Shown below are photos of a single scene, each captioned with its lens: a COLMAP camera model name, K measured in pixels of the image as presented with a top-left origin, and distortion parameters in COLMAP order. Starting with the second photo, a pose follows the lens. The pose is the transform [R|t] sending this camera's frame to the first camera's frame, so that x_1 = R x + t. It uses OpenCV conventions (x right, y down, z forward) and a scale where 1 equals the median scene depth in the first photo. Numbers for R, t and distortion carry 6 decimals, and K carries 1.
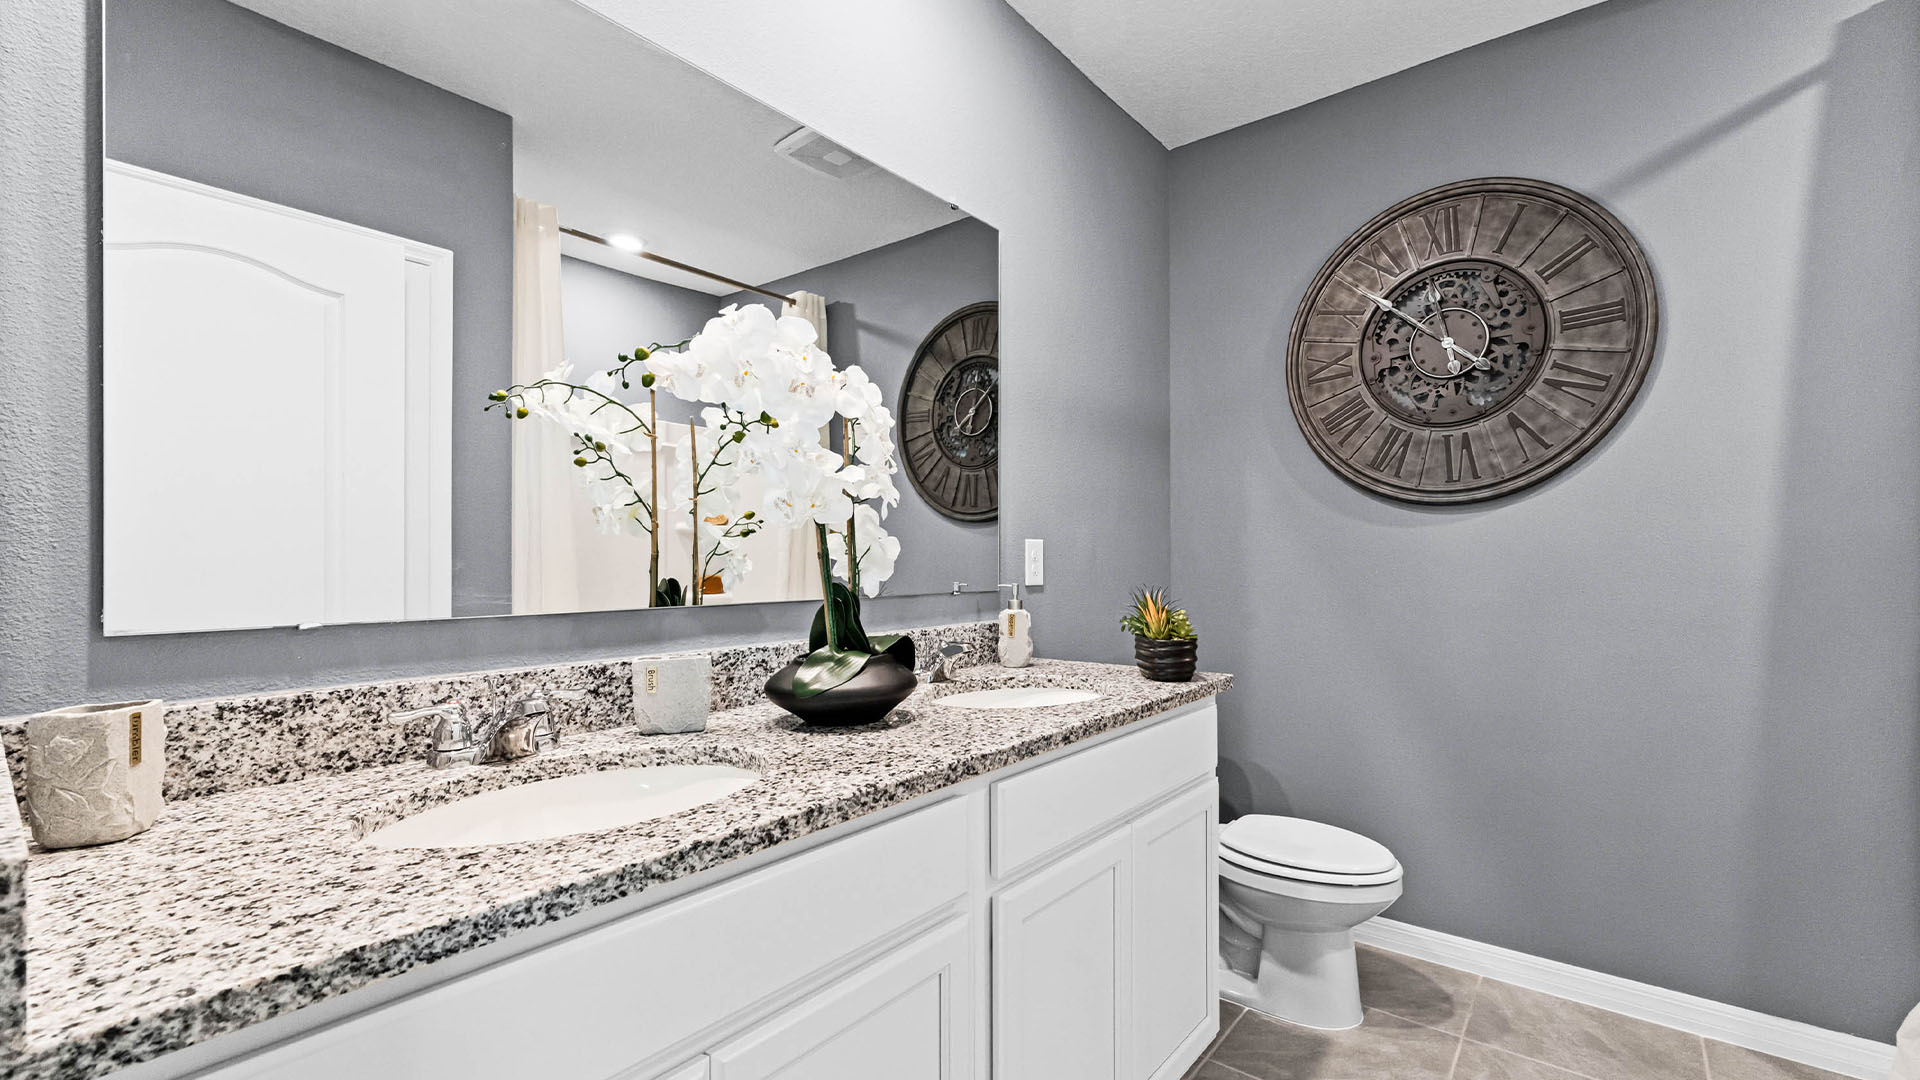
lens RADIAL K [[794.7, 0, 960.6], [0, 794.7, 554.5], [0, 0, 1]] dist [0.000985, 0.000780]
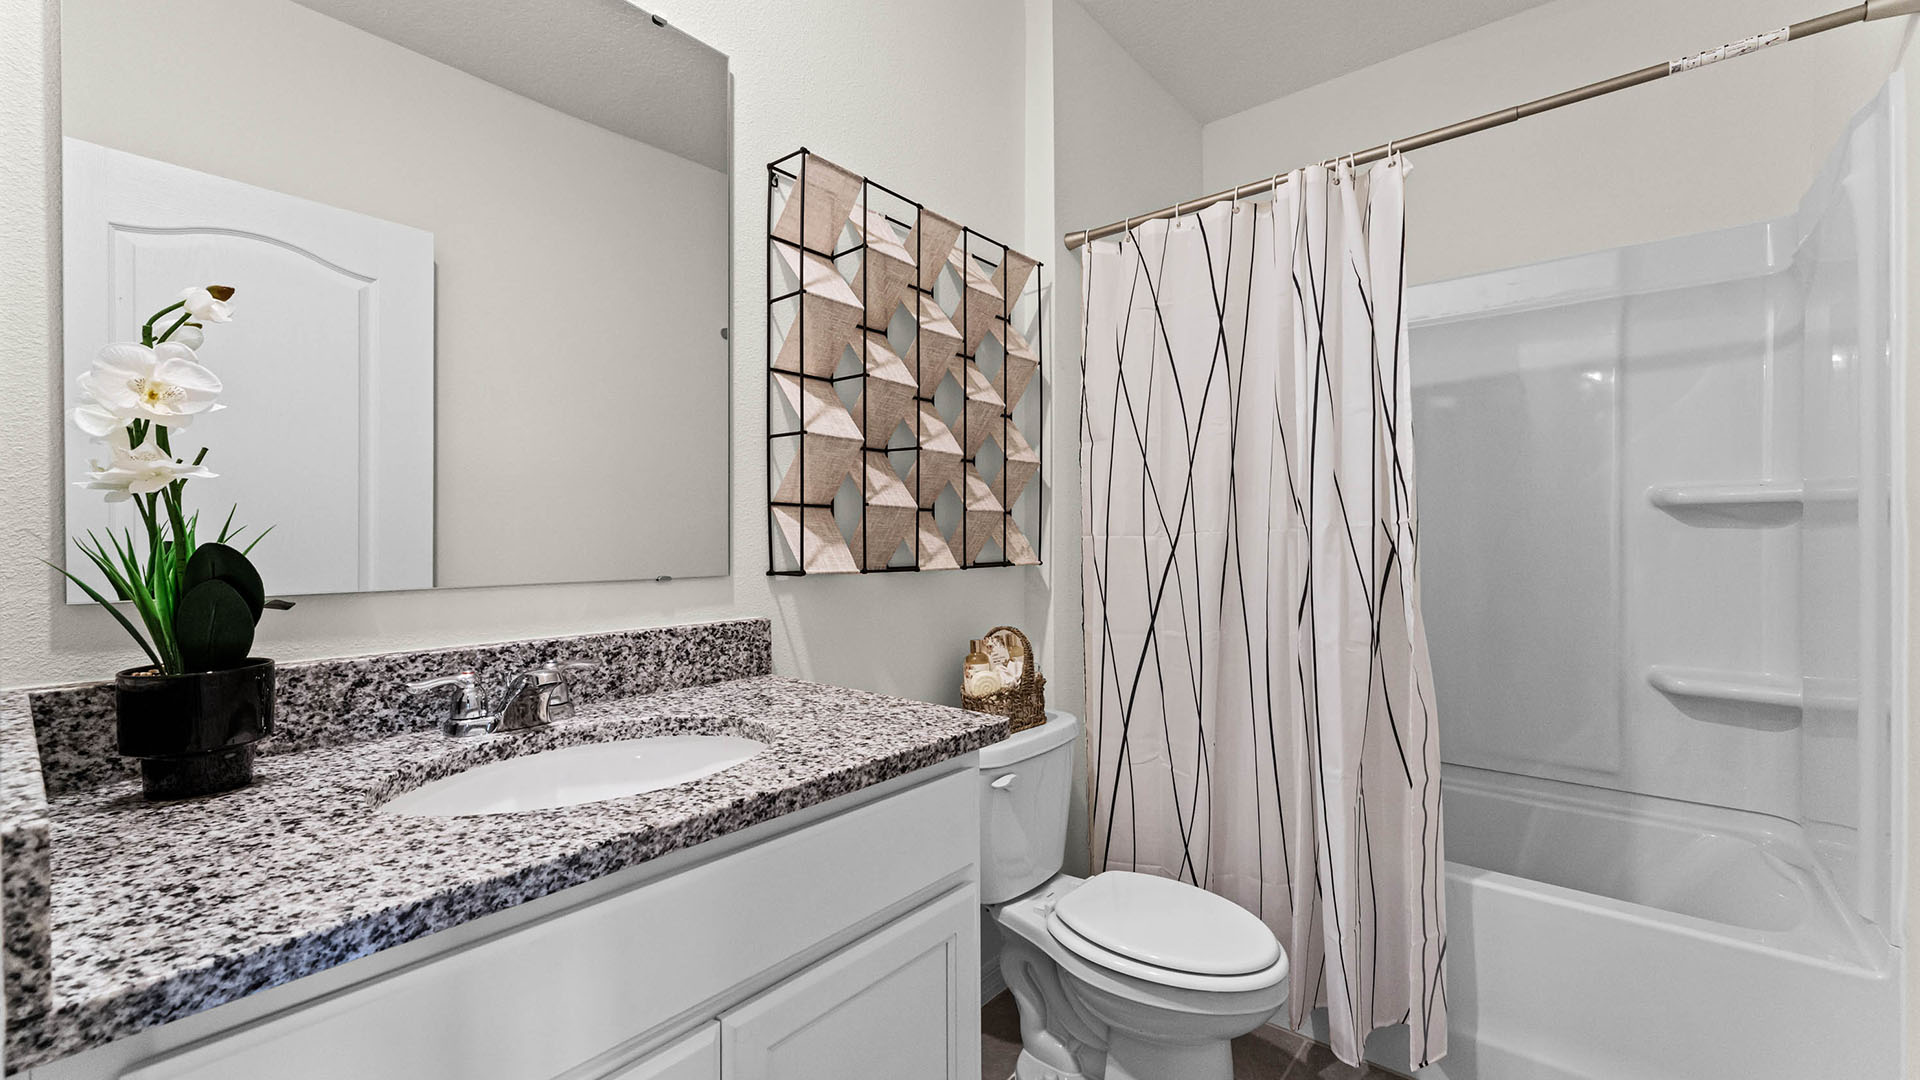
lens RADIAL K [[794.7, 0, 958.4], [0, 794.7, 529.6], [0, 0, 1]] dist [0.000985, 0.000780]
pose [[0.999973, 0.001868, -0.007062, 0.211013], [-0.001843, 0.999992, 0.003471, 0.000673], [0.007068, -0.003458, 0.999969, 0.256149]]
